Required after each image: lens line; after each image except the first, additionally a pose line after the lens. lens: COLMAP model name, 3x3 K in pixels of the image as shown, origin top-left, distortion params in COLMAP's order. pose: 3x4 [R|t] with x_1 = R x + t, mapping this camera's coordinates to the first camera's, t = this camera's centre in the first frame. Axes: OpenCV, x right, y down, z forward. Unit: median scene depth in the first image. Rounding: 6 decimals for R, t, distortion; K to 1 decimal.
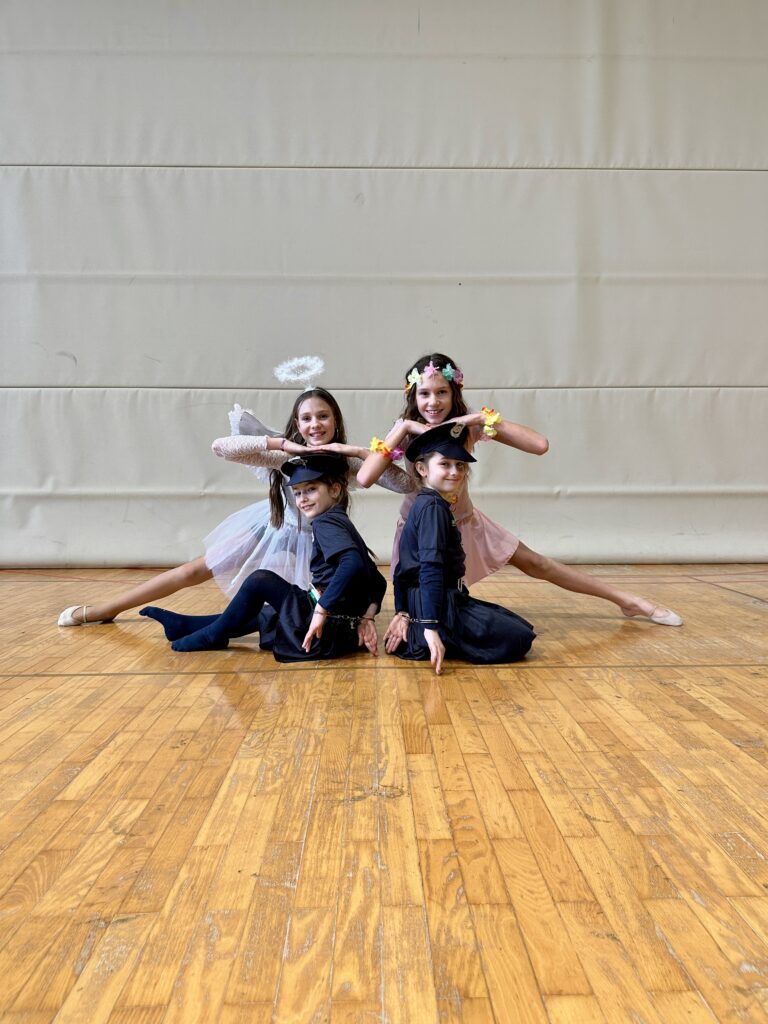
lens RADIAL K [[720.4, 0, 384.0], [0, 720.4, 512.0], [0, 0, 1]] dist [-0.002491, -0.003374]
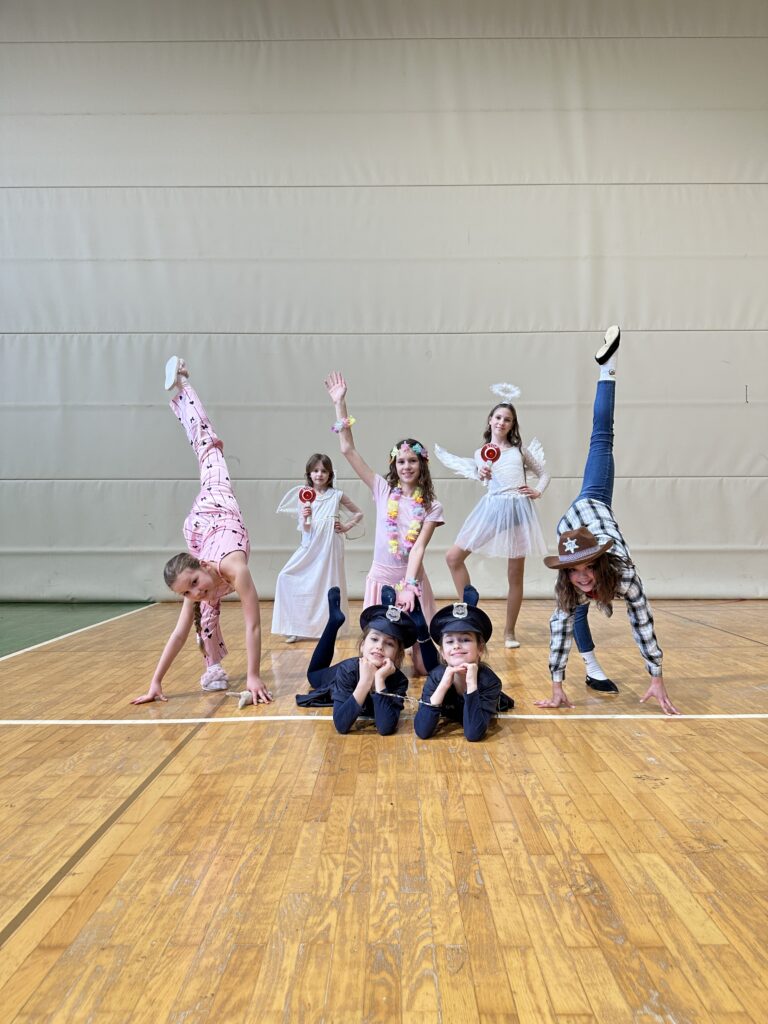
lens RADIAL K [[720.4, 0, 384.0], [0, 720.4, 512.0], [0, 0, 1]] dist [-0.002491, -0.003374]
pose [[0.999554, -0.000807, -0.029846, -0.083803], [-0.000993, 0.998181, -0.060276, -0.016340], [0.029840, 0.060279, 0.997735, -0.478326]]
